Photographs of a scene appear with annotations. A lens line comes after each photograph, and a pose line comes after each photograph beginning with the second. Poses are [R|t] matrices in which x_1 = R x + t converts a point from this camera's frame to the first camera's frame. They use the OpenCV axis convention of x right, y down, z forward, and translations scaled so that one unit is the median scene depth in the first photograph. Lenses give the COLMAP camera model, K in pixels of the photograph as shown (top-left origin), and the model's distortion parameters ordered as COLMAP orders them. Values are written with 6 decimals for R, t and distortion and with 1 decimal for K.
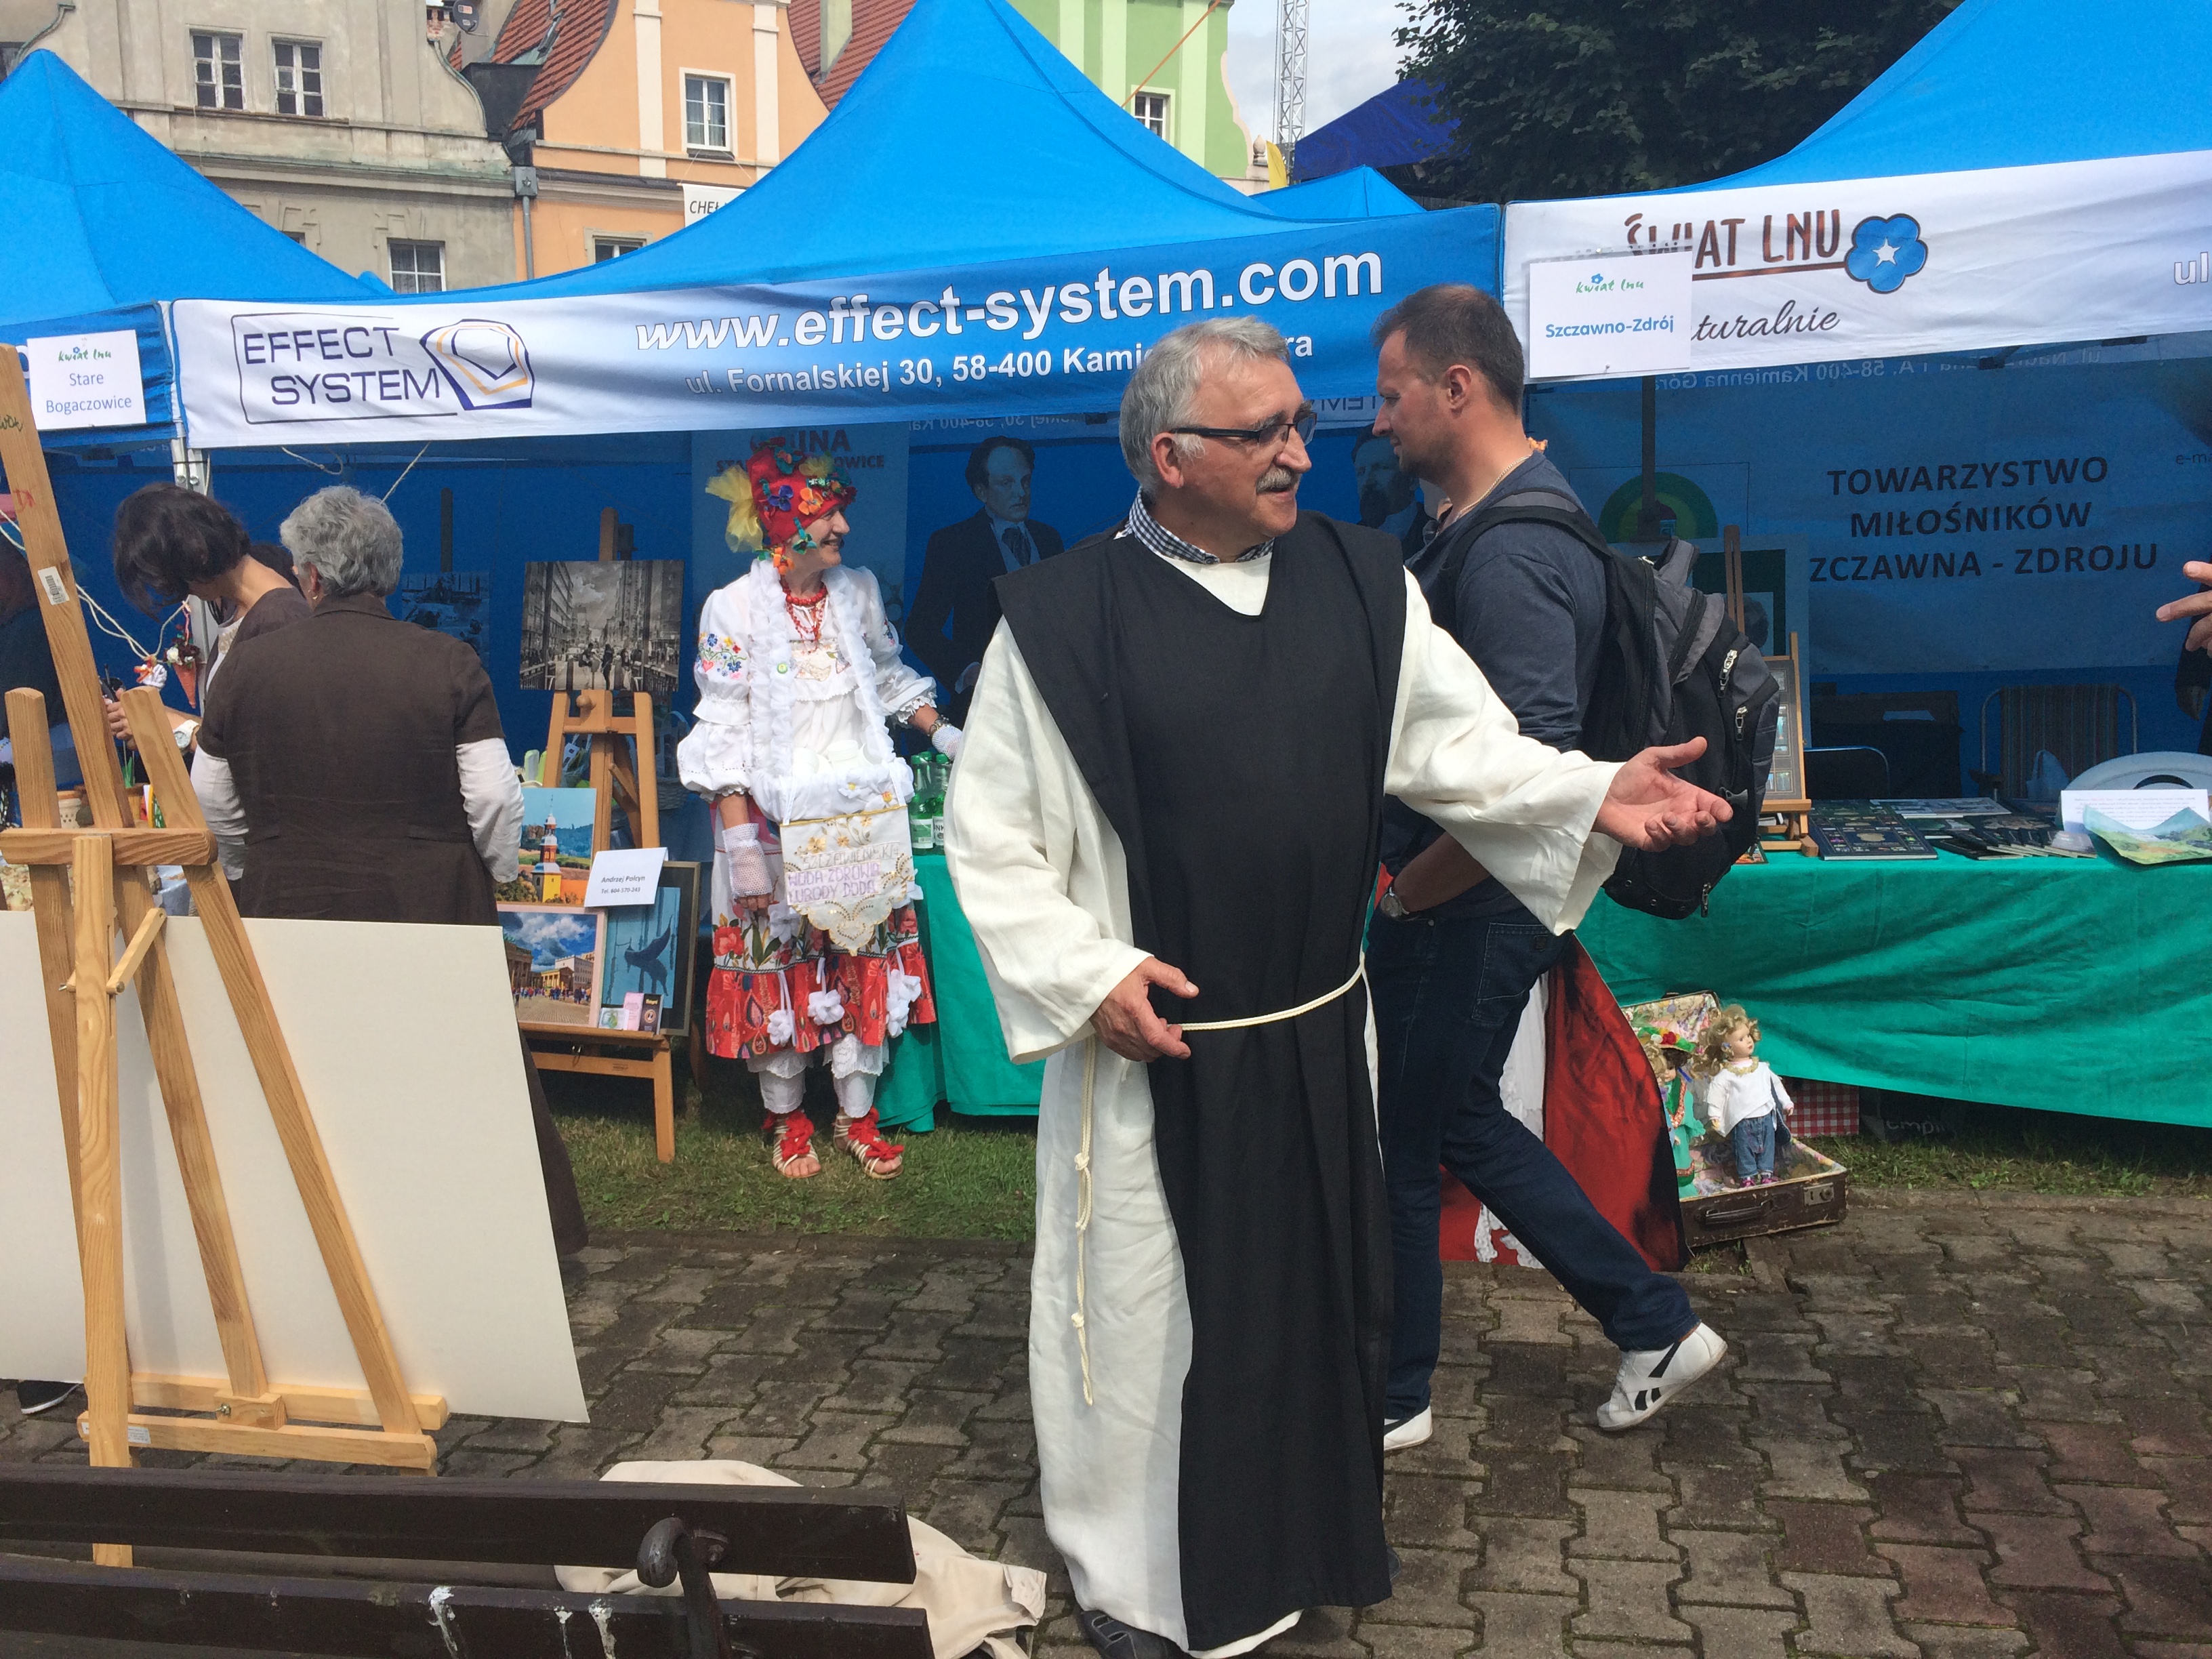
lens RADIAL K [[1912.6, 0, 1065.5], [0, 1912.6, 886.7], [0, 0, 1]] dist [0.073246, -0.110848]
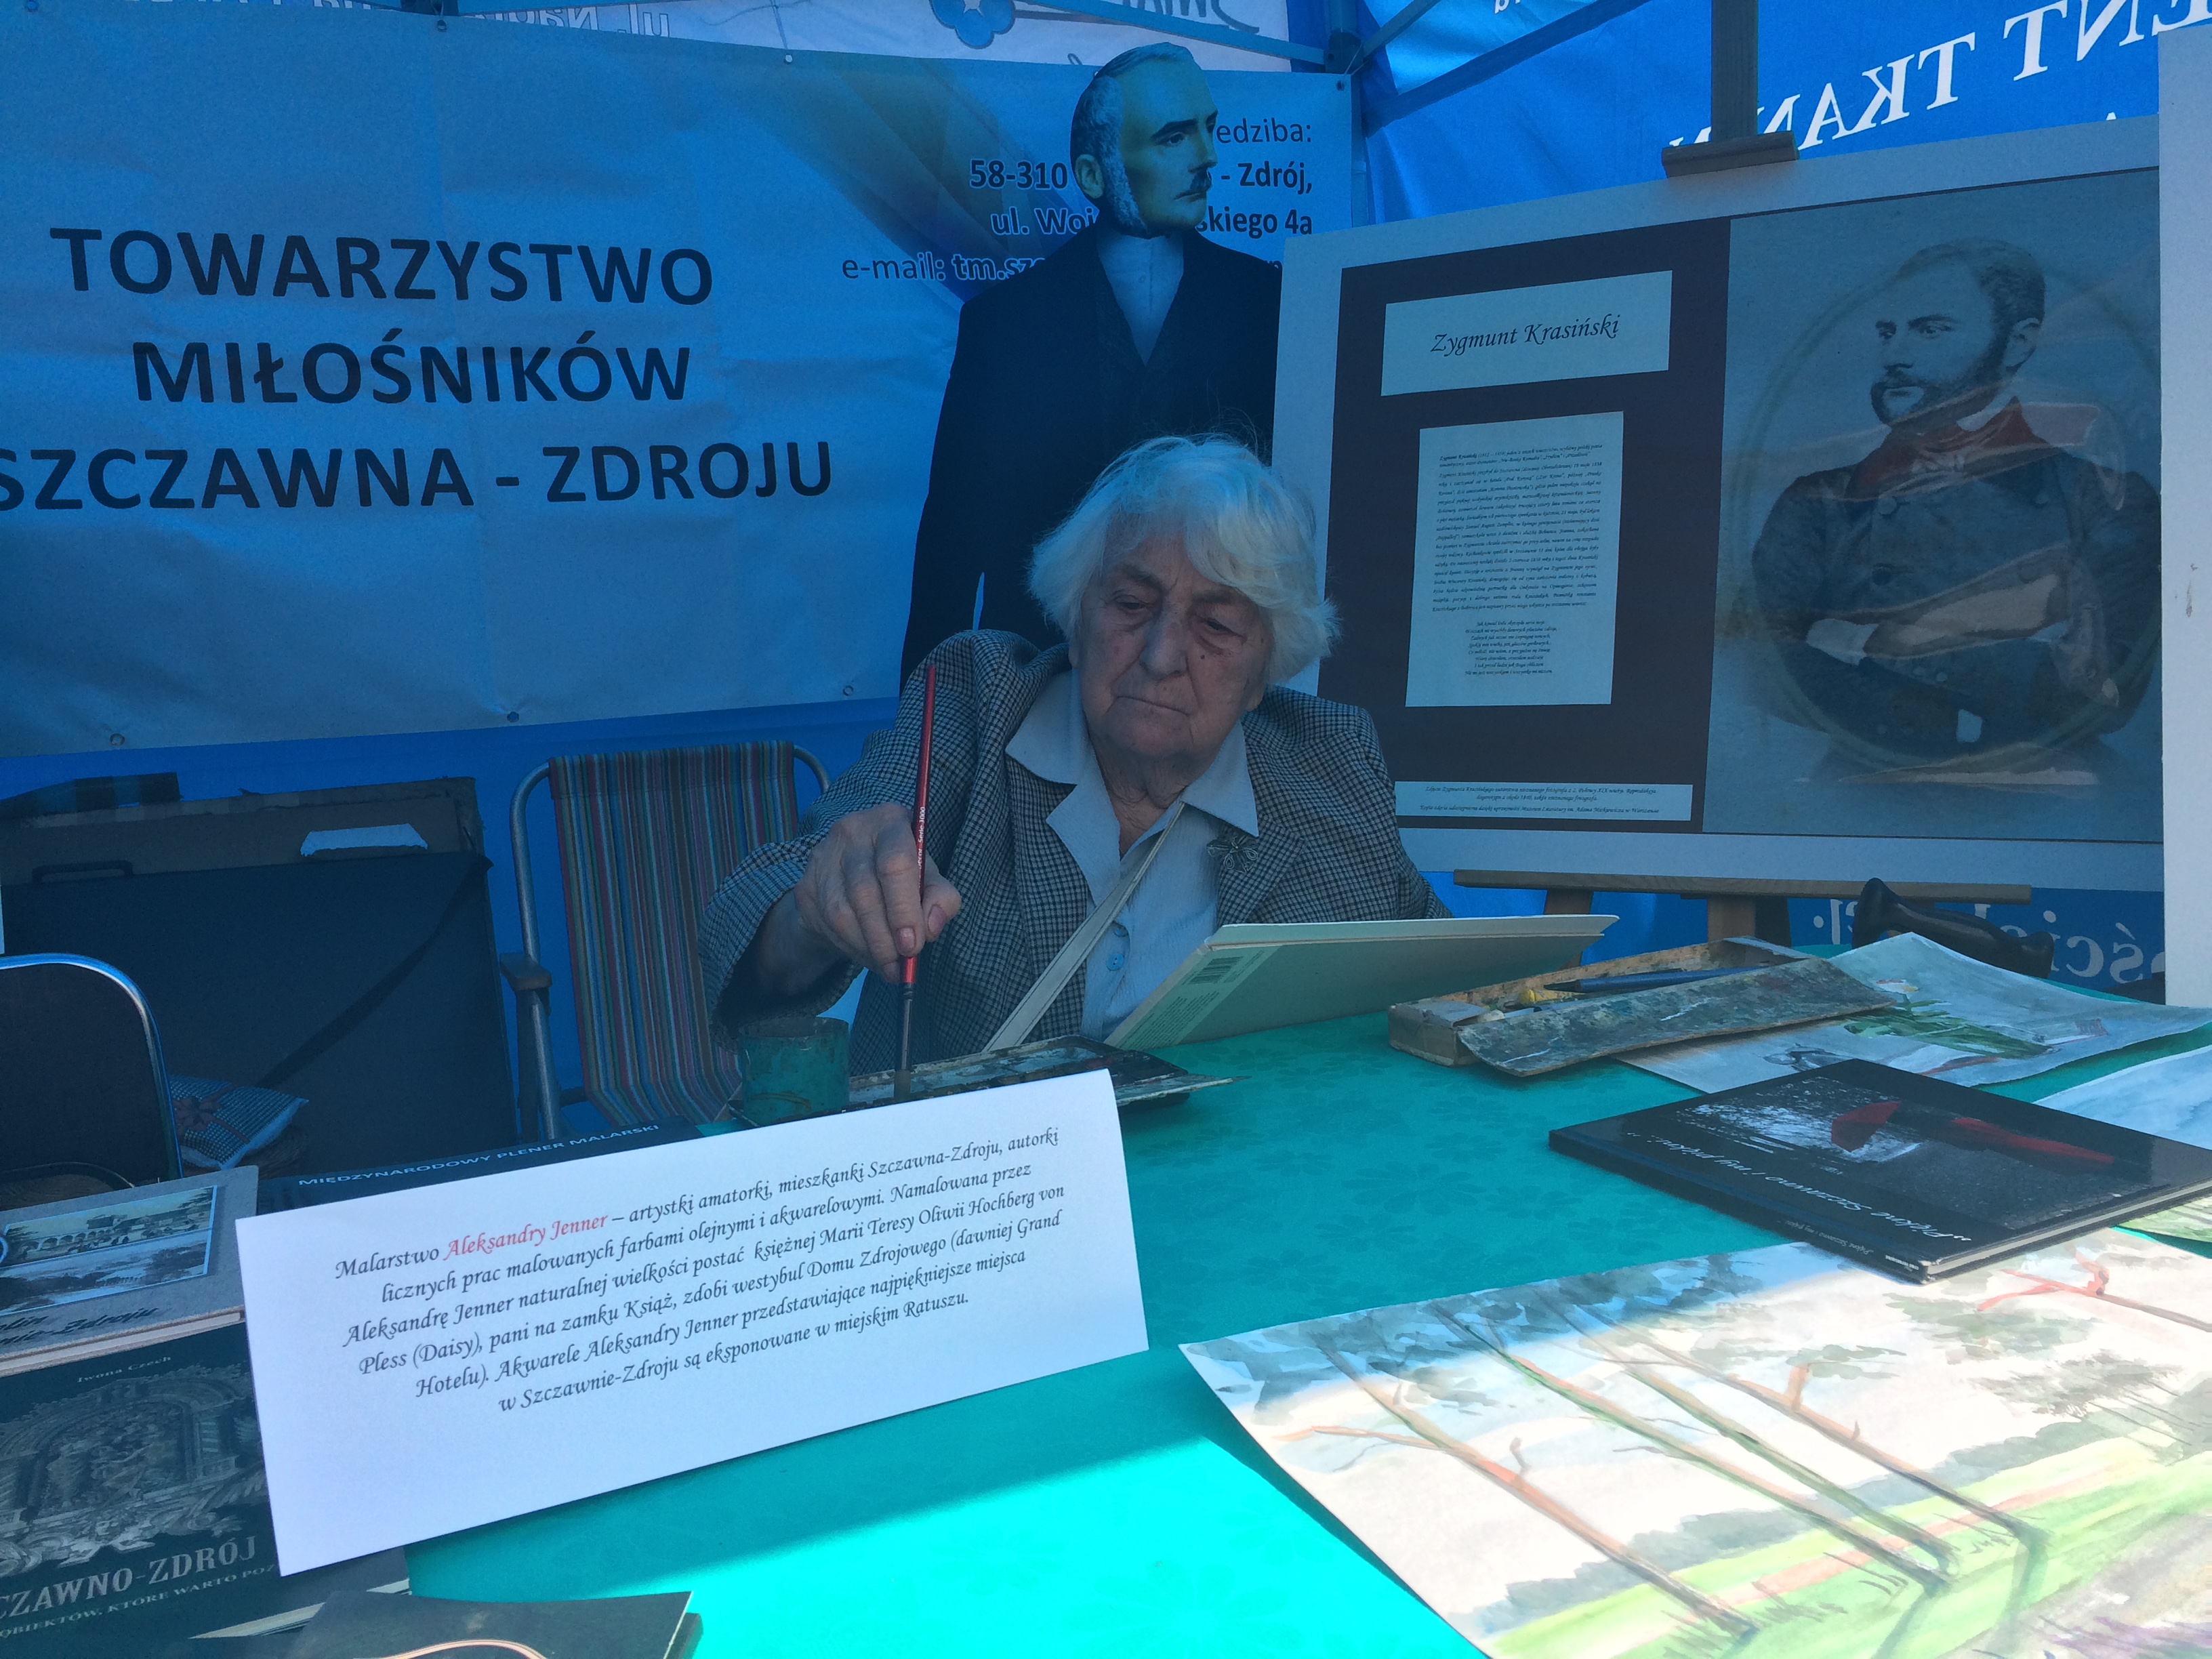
lens RADIAL K [[1912.6, 0, 1135.9], [0, 1912.6, 807.4], [0, 0, 1]] dist [0.073246, -0.110848]
pose [[0.795928, -0.057903, 0.602615, 0.339289], [0.131459, 0.988195, -0.078678, -0.043137], [-0.590945, 0.141841, 0.794144, 0.602151]]
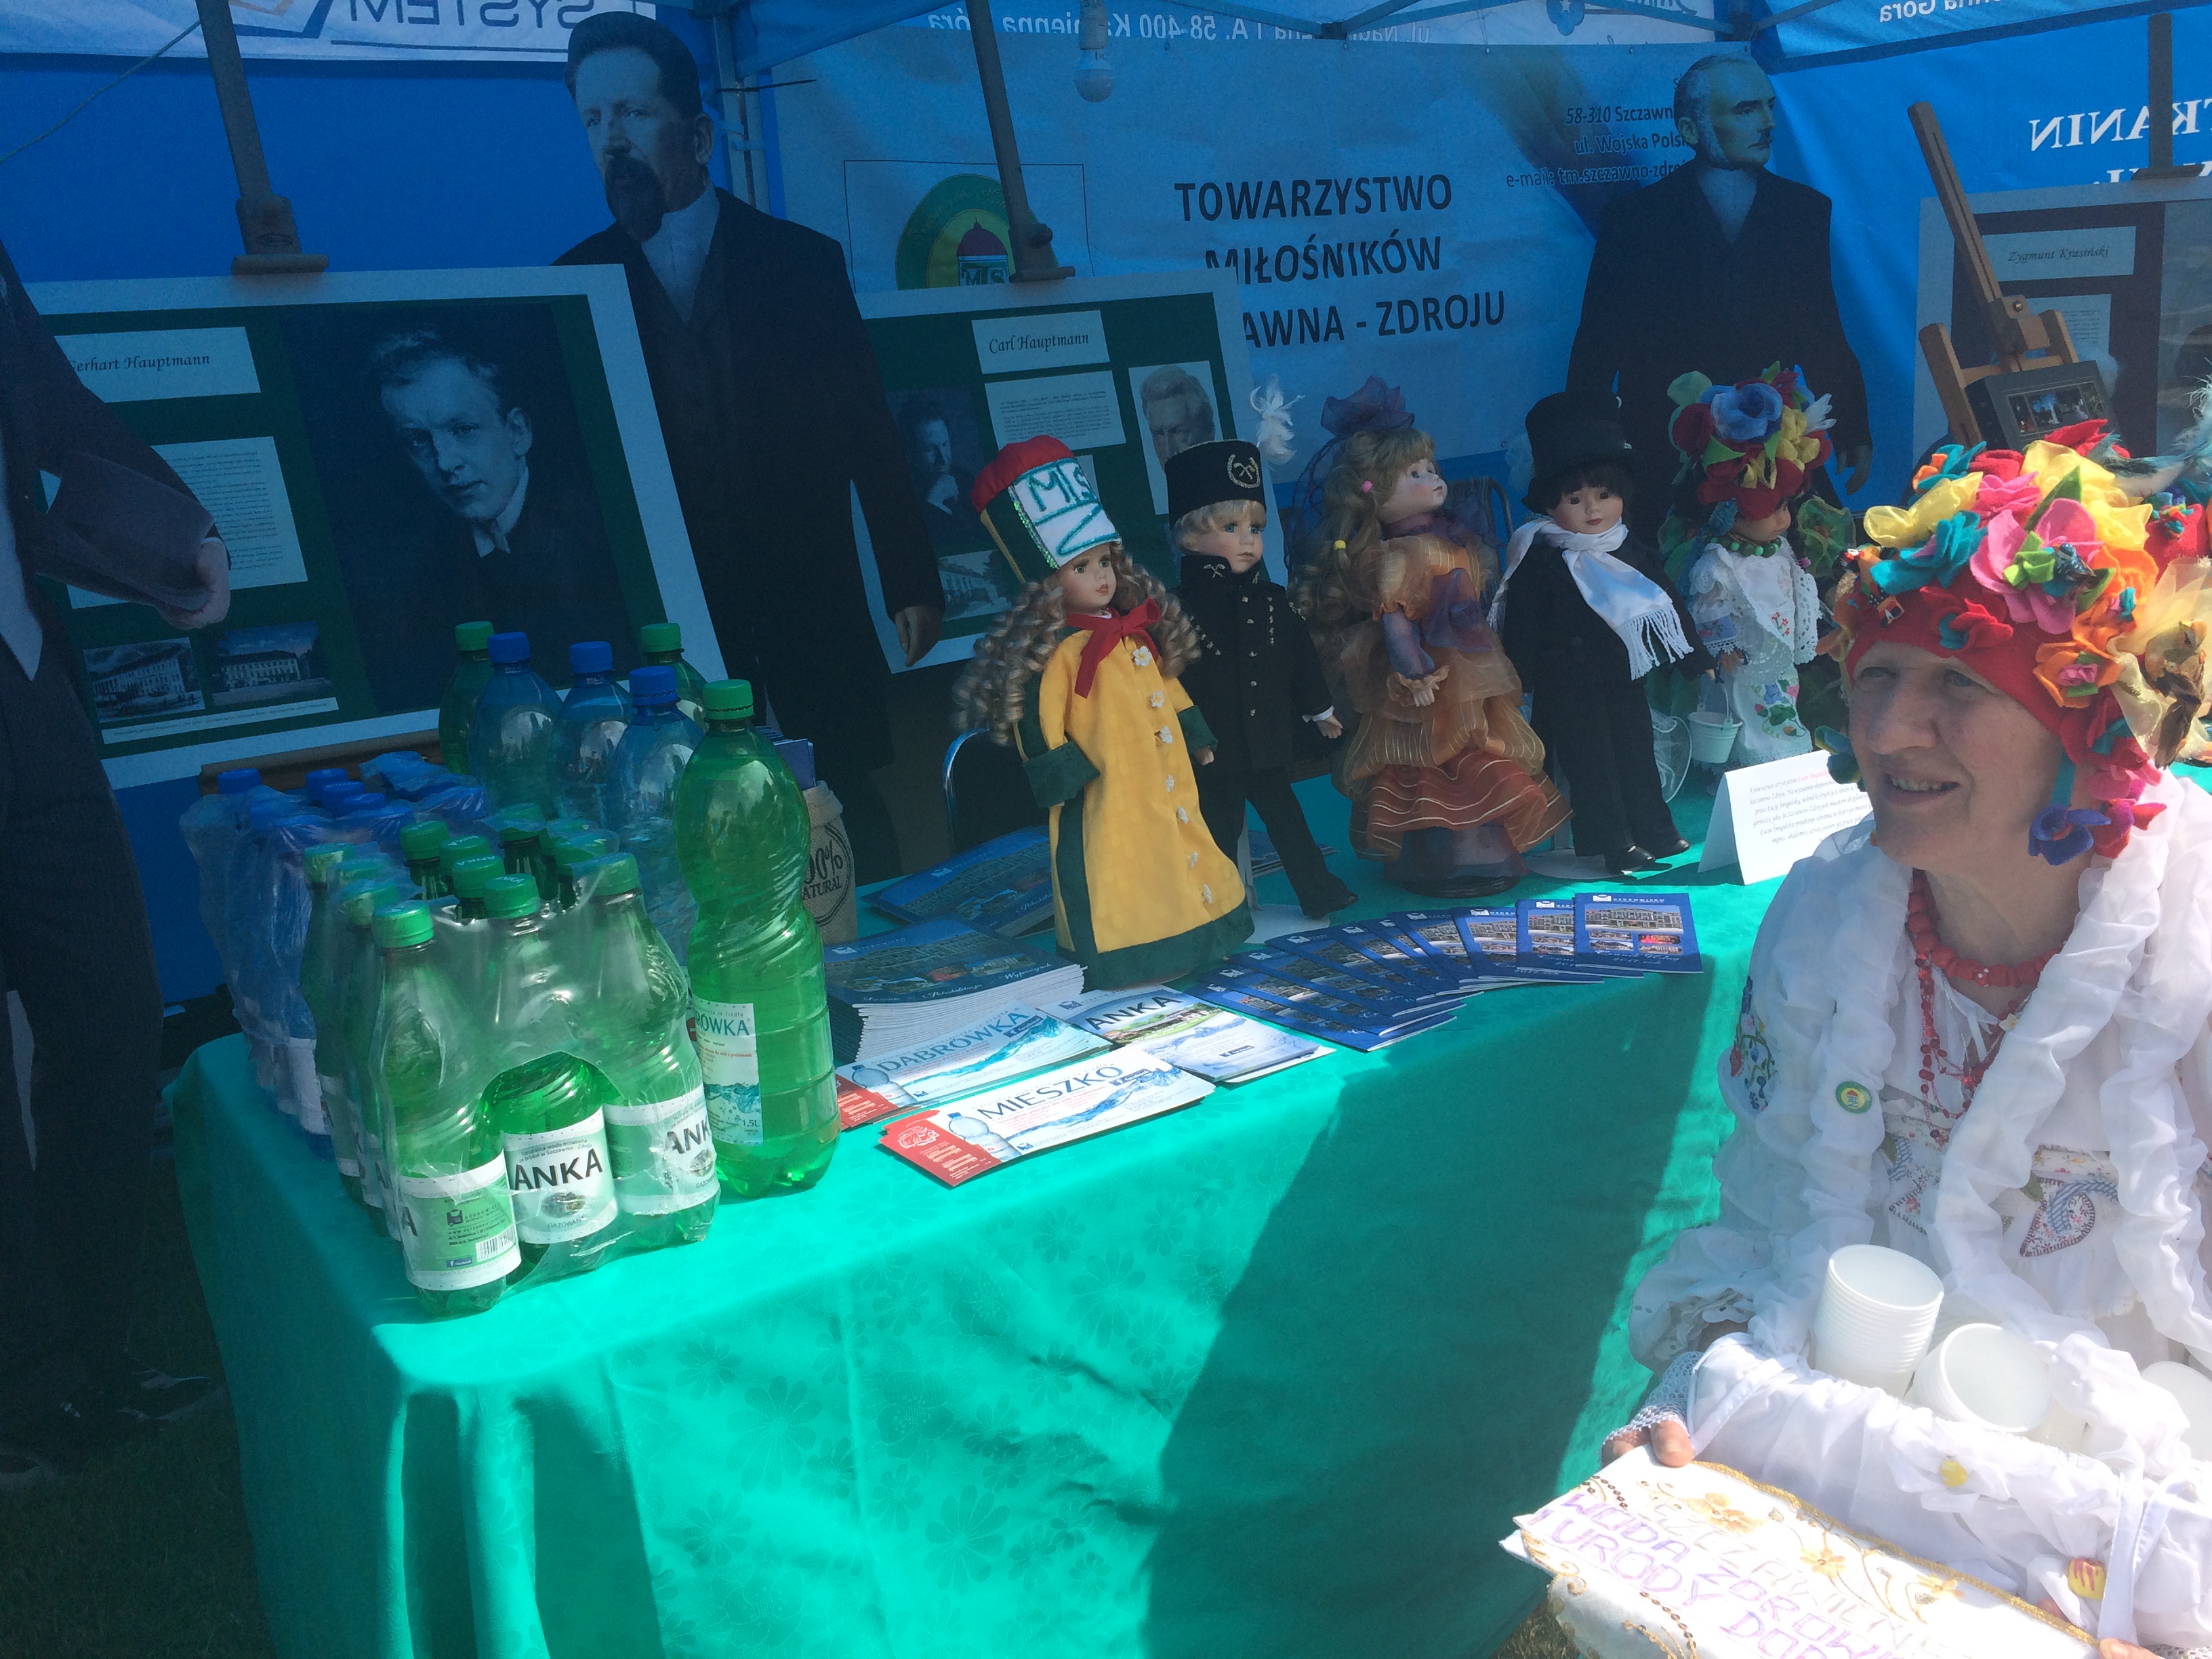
lens RADIAL K [[1912.6, 0, 1118.2], [0, 1912.6, 820.6], [0, 0, 1]] dist [0.073246, -0.110848]
pose [[0.676913, -0.187089, 0.711890, -0.132979], [0.181408, 0.979729, 0.084983, -0.063082], [-0.713358, 0.071616, 0.697131, 0.590709]]
